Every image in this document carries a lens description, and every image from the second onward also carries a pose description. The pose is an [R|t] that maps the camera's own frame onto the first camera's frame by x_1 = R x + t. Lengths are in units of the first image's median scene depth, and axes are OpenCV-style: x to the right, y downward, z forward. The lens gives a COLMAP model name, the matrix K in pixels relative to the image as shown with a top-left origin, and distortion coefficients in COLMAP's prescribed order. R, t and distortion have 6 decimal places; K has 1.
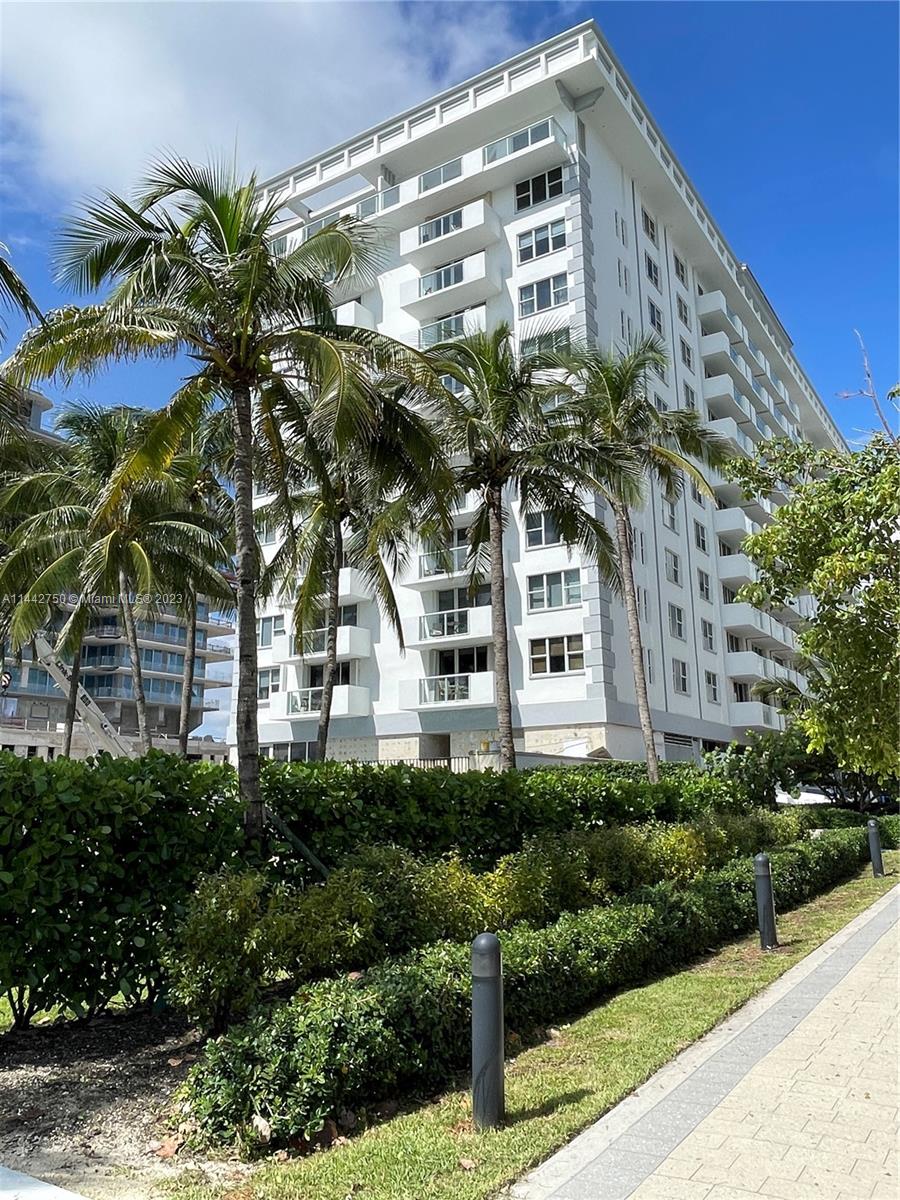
lens RADIAL K [[905.3, 0, 450.0], [0, 905.3, 600.0], [0, 0, 1]] dist [-0.000258, 0.000544]
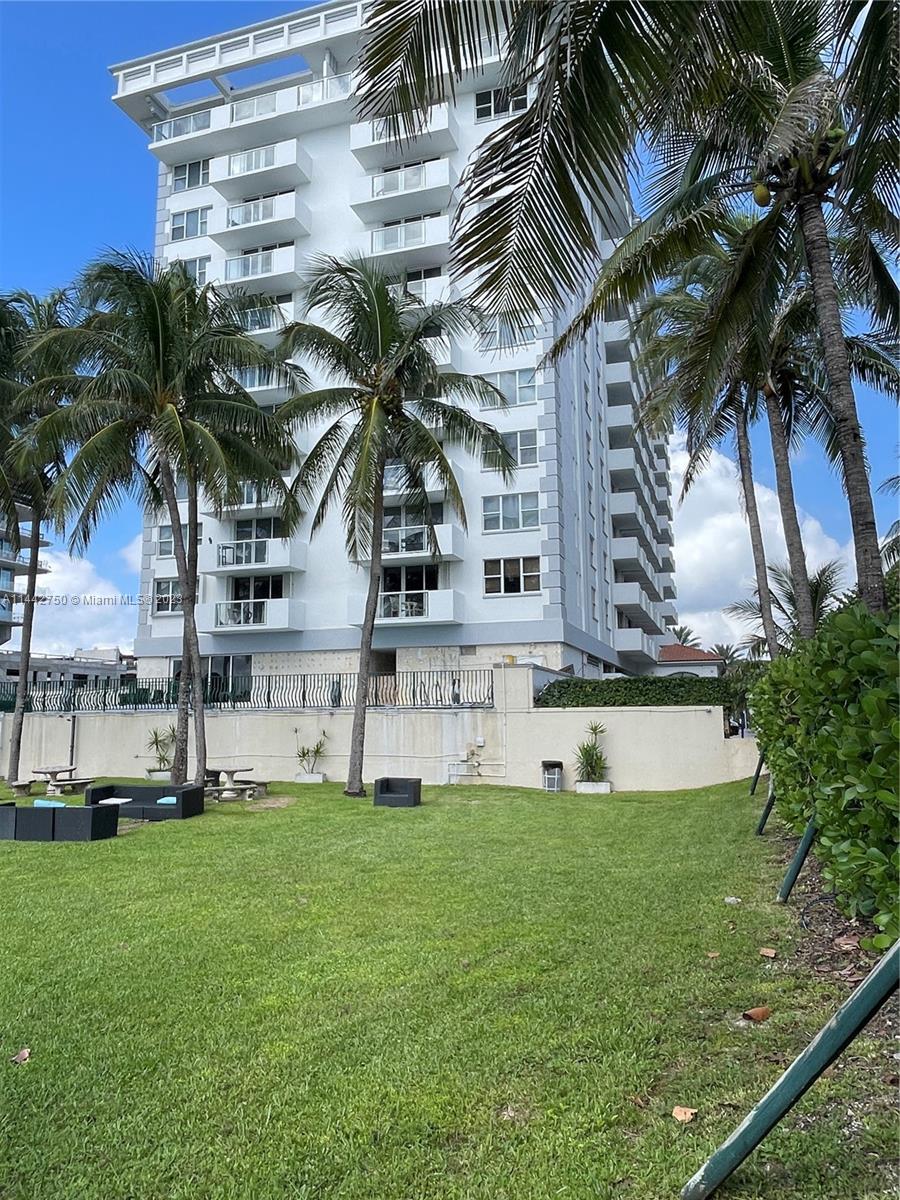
lens RADIAL K [[831.9, 0, 450.0], [0, 831.9, 600.0], [0, 0, 1]] dist [0.002912, -0.000725]
pose [[0.967294, 0.040531, 0.250401, -0.163413], [-0.059453, 0.995880, 0.068468, 0.024872], [-0.246594, -0.081116, 0.965718, 0.100305]]
